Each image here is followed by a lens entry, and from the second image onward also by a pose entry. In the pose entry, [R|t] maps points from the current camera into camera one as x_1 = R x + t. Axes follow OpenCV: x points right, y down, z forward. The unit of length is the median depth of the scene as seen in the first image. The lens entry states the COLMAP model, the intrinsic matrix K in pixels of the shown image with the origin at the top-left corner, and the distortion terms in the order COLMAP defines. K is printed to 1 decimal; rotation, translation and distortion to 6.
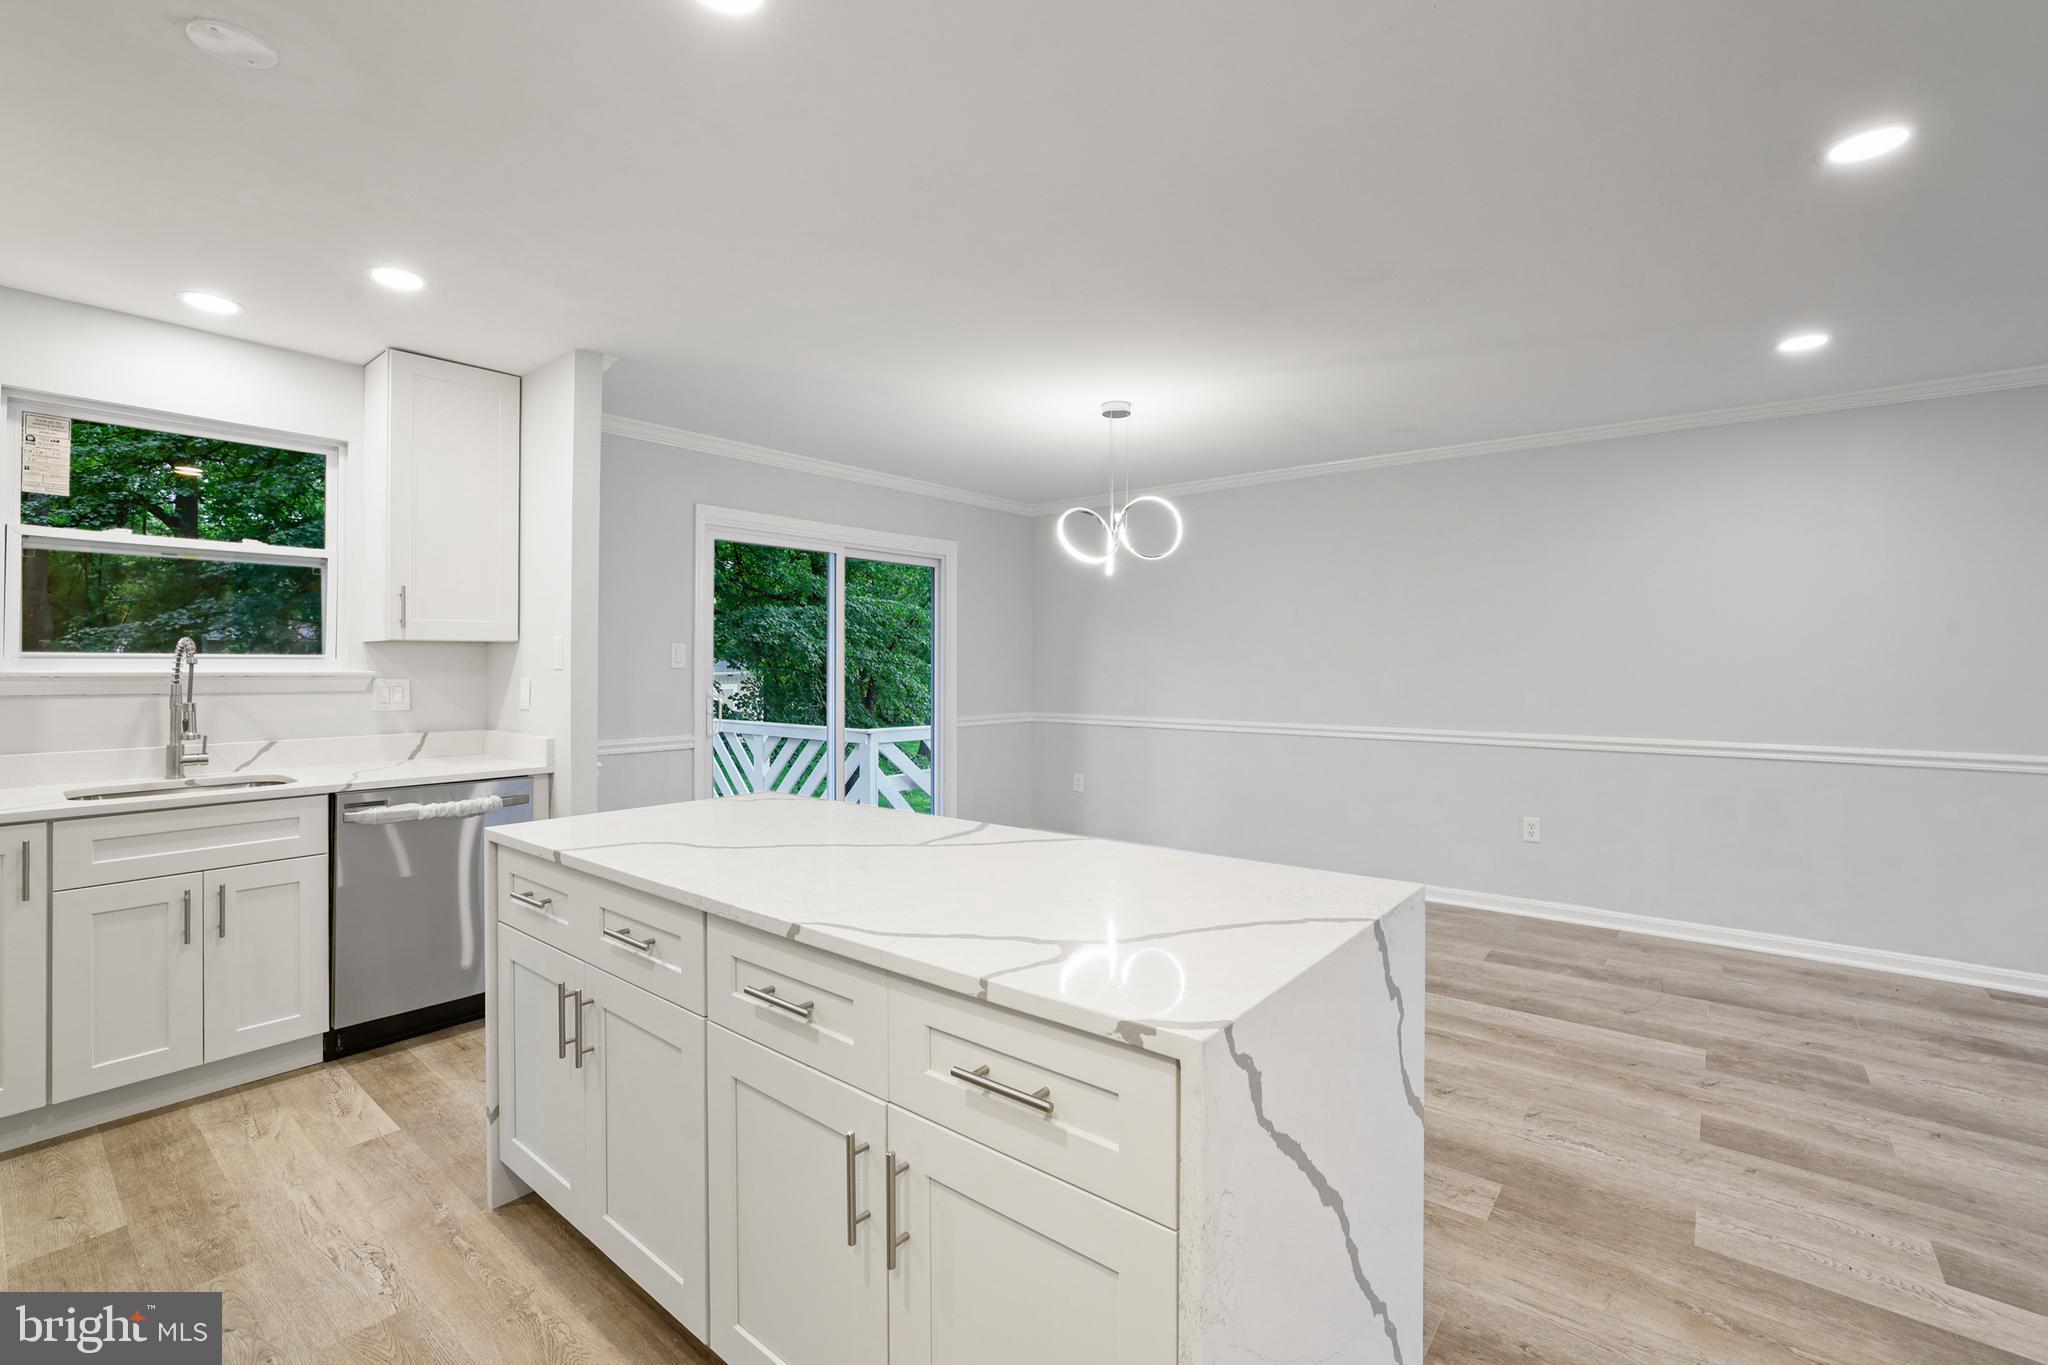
lens RADIAL K [[910.5, 0, 1022.6], [0, 910.5, 667.9], [0, 0, 1]] dist [-0.045883, 0.000137]
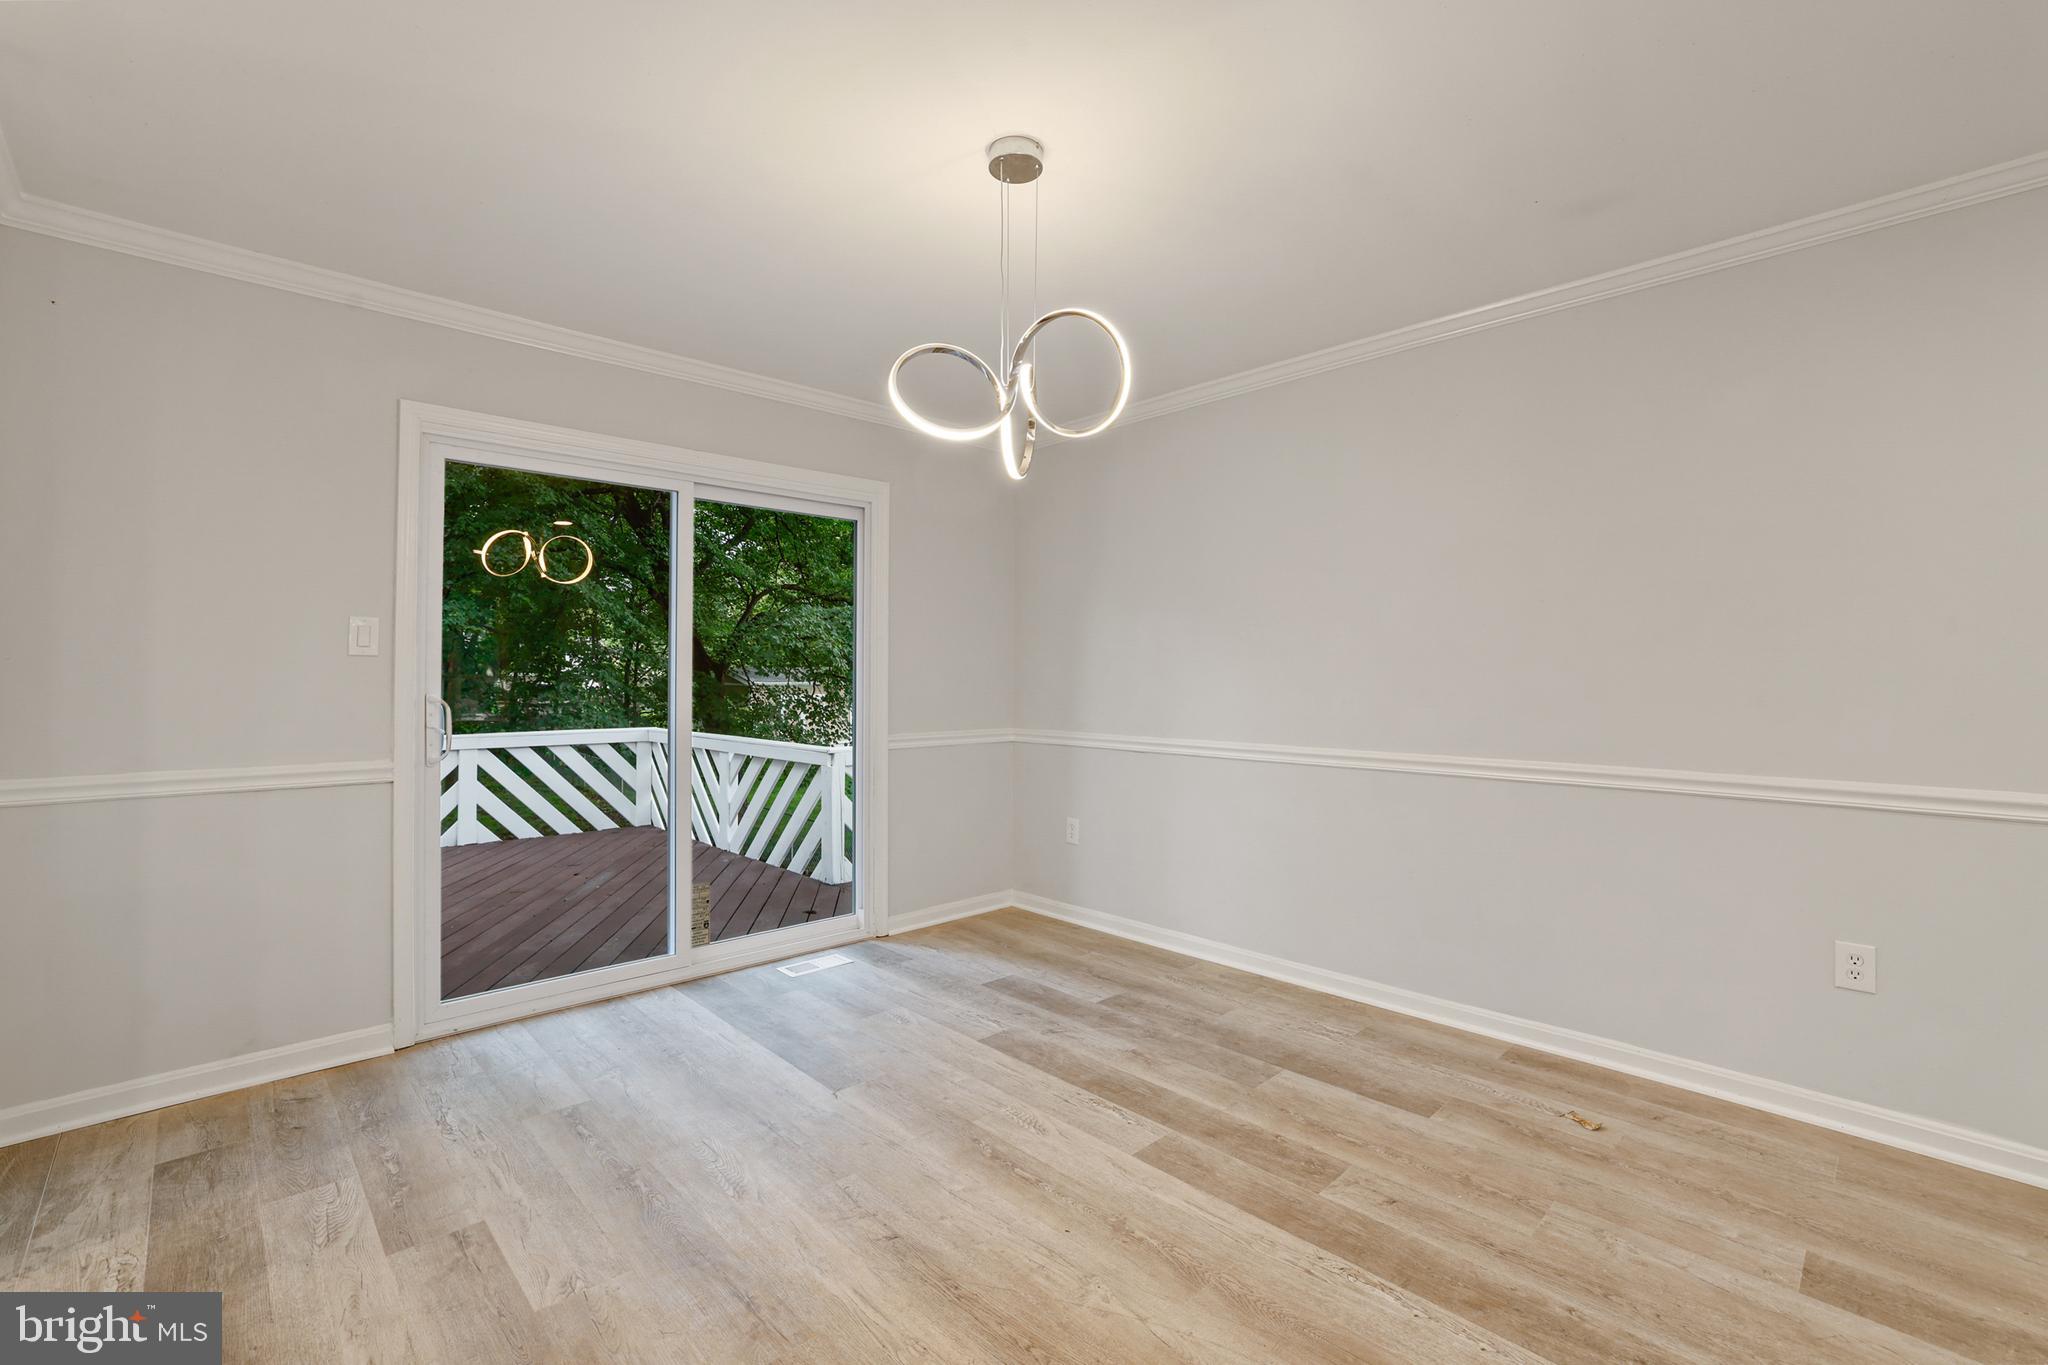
lens RADIAL K [[890.6, 0, 1029.9], [0, 890.6, 674.7], [0, 0, 1]] dist [-0.046345, 0.018040]
pose [[0.992375, 0.001625, -0.123245, 0.129014], [-0.002537, 0.999971, -0.007248, 0.013905], [0.123230, 0.007505, 0.992350, 0.365764]]
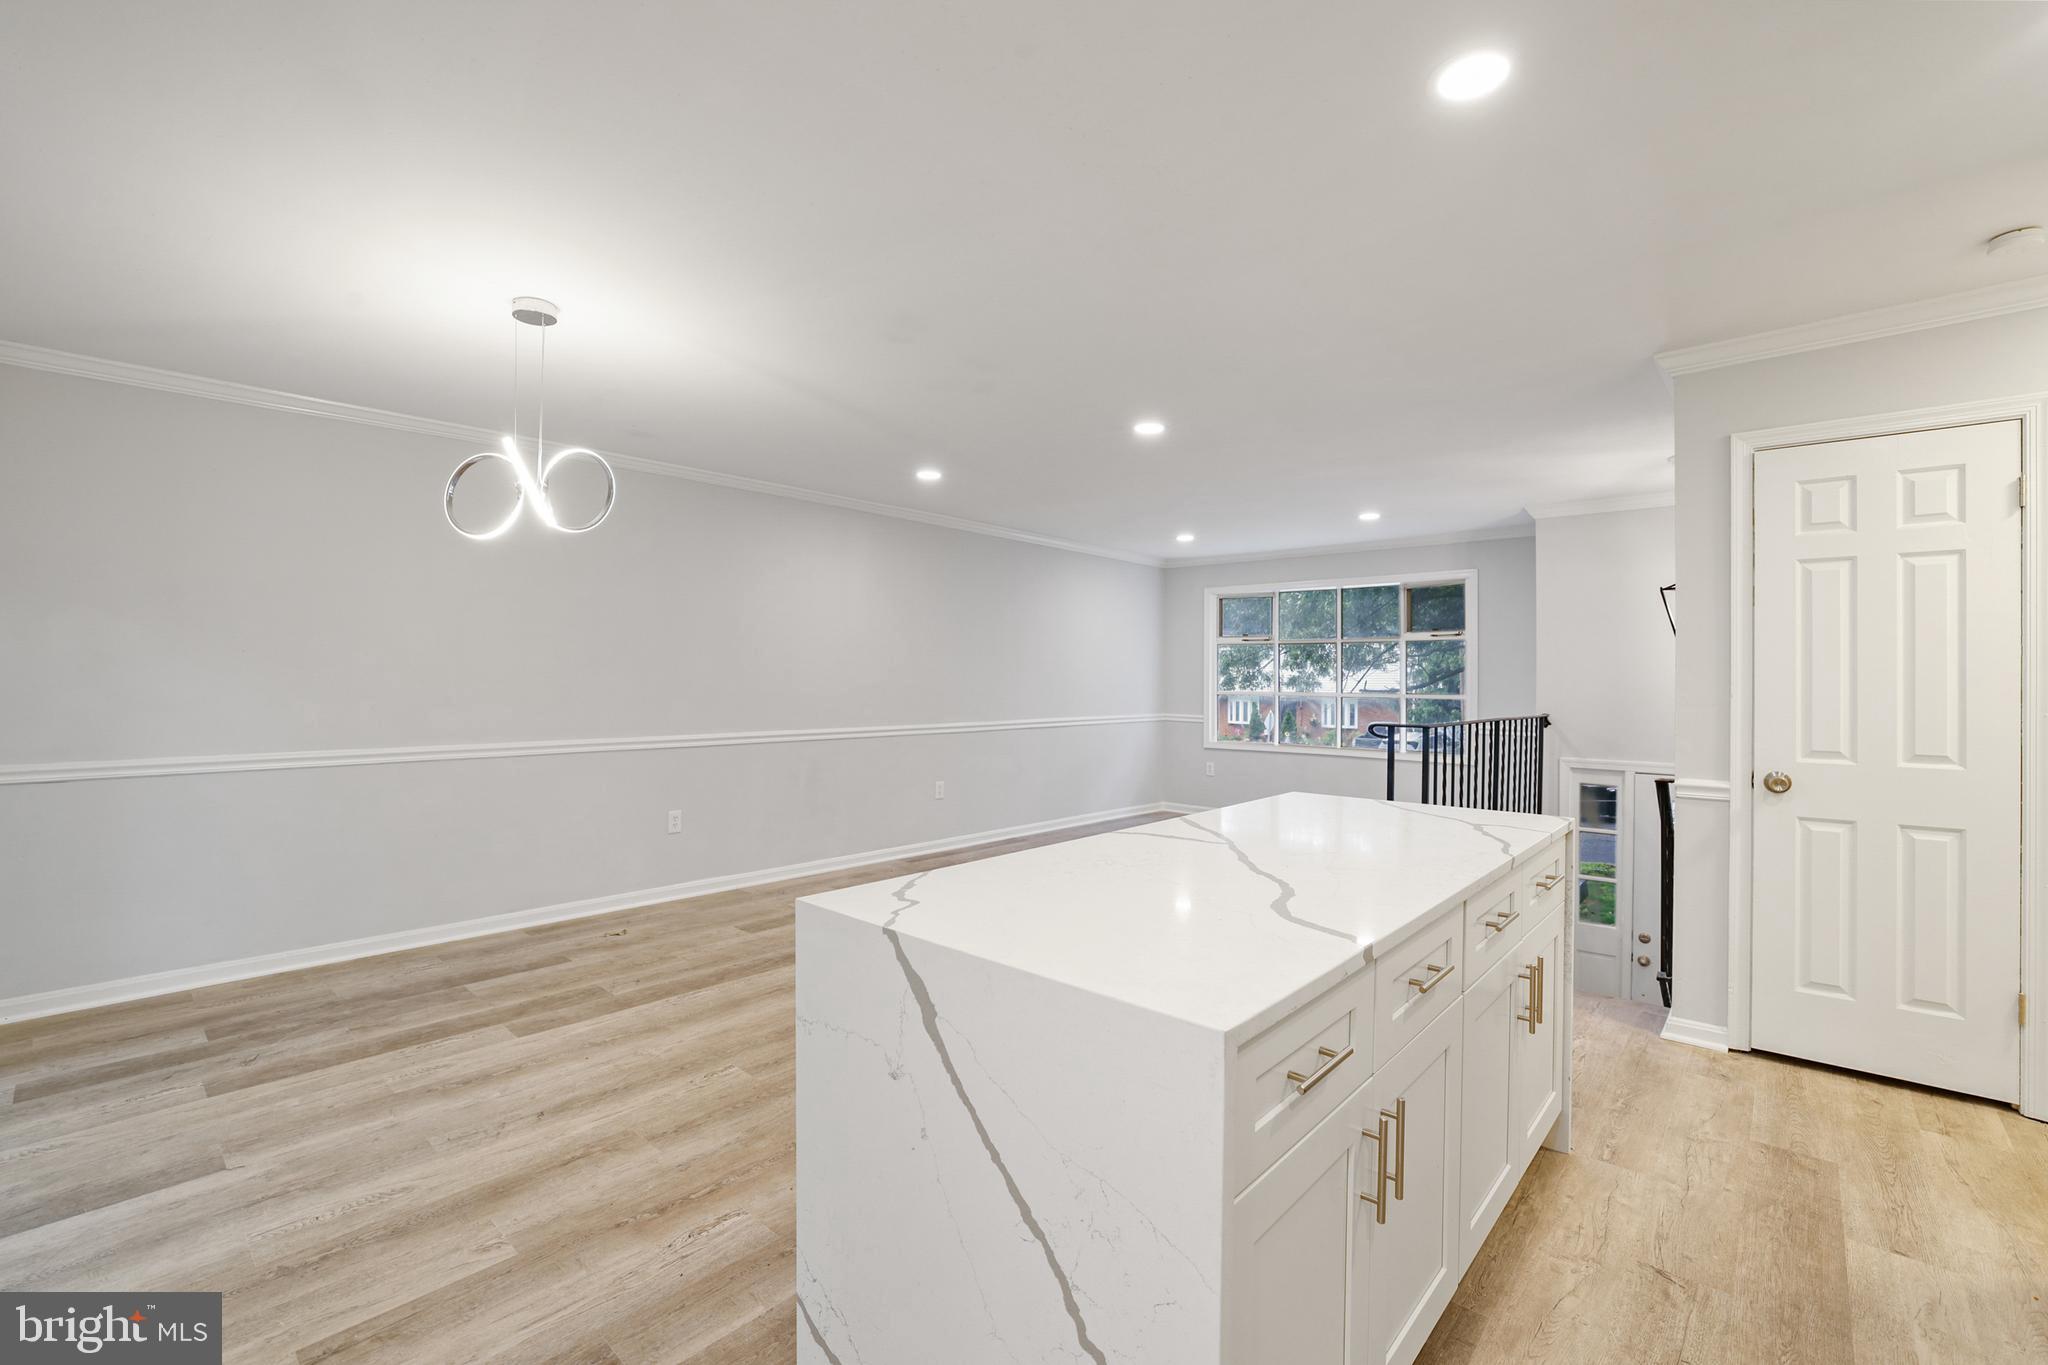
lens RADIAL K [[874.4, 0, 1024.0], [0, 874.4, 682.5], [0, 0, 1]] dist [0.013289, 0.000157]
pose [[0.048019, -0.002493, 0.998843, -0.407083], [-0.002684, 0.999993, 0.002625, 0.003474], [-0.998843, -0.002806, 0.048012, 0.425301]]
